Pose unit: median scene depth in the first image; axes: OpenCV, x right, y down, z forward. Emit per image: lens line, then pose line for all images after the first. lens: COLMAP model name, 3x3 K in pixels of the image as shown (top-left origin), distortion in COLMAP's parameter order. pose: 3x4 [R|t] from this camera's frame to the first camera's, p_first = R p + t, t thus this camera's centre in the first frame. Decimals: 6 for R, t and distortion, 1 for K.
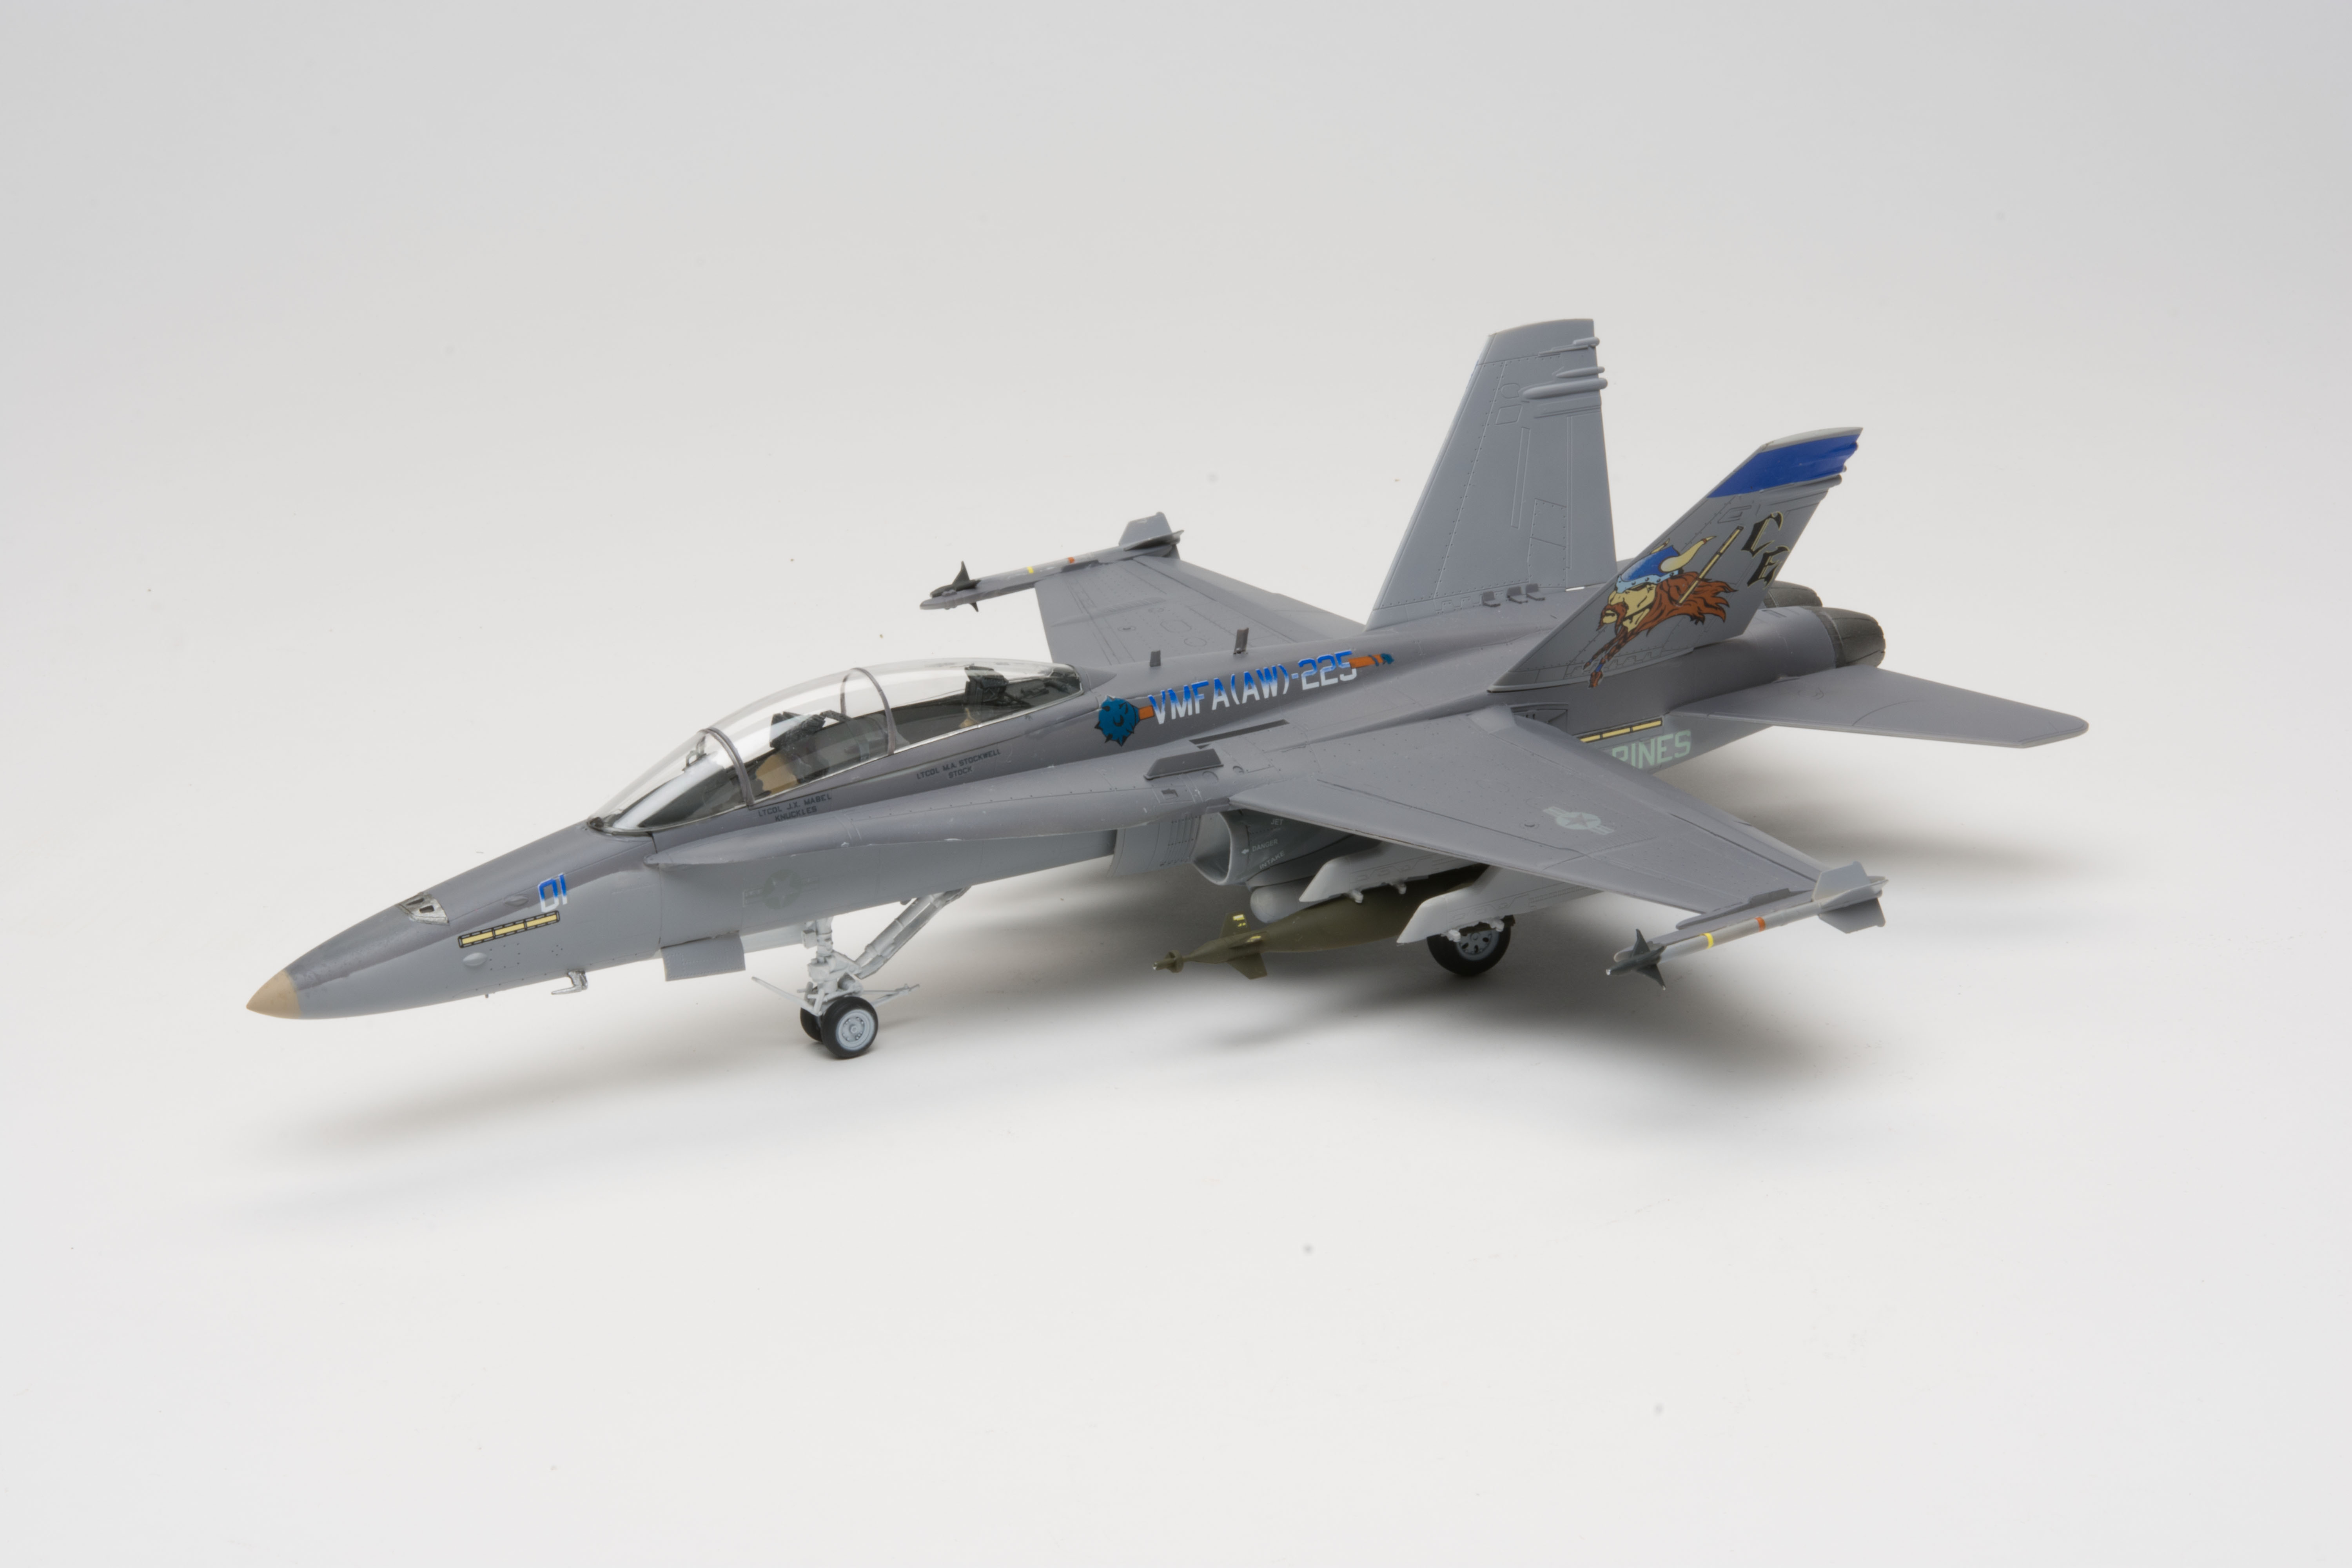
lens RADIAL K [[5941.5, 0, 1176.0], [0, 5941.5, 784.0], [0, 0, 1]] dist [-0.034743, -0.065878]
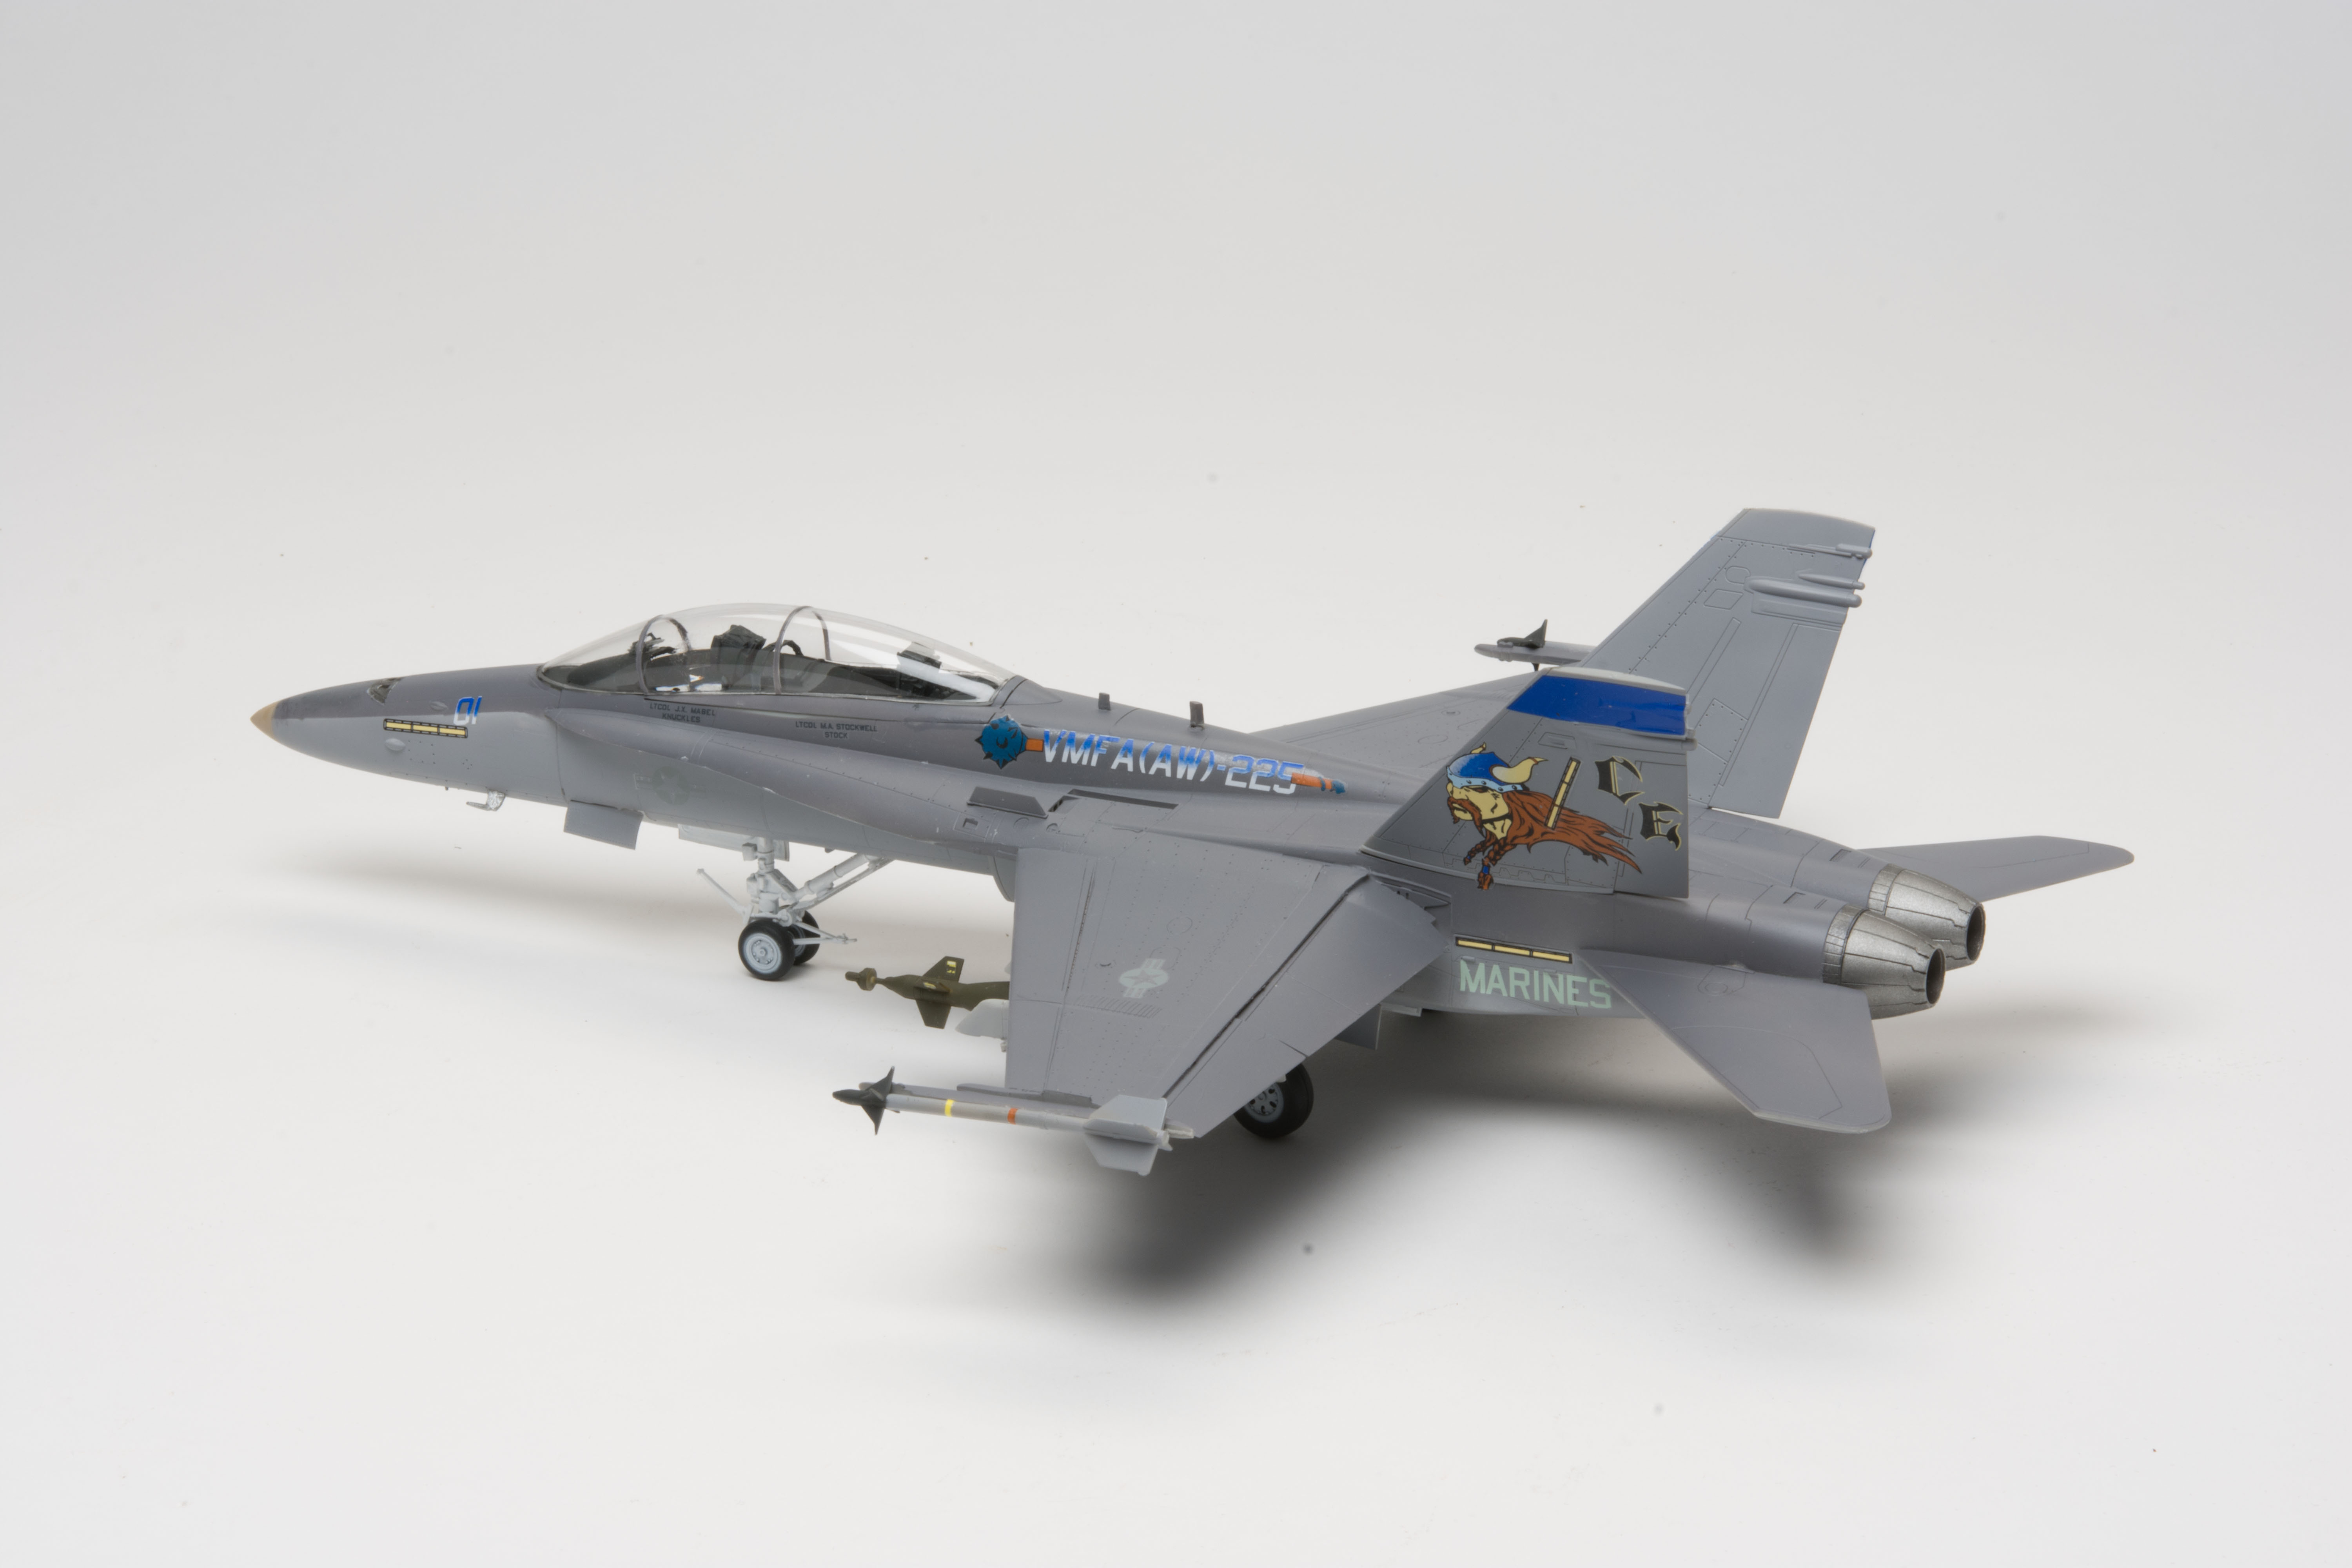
lens RADIAL K [[5941.5, 0, 1176.0], [0, 5941.5, 784.0], [0, 0, 1]] dist [-0.034743, -0.065878]
pose [[0.541274, 0.295261, -0.787301, 0.767176], [-0.275732, 0.946873, 0.165537, -0.171703], [0.794351, 0.127483, 0.593931, 0.447819]]
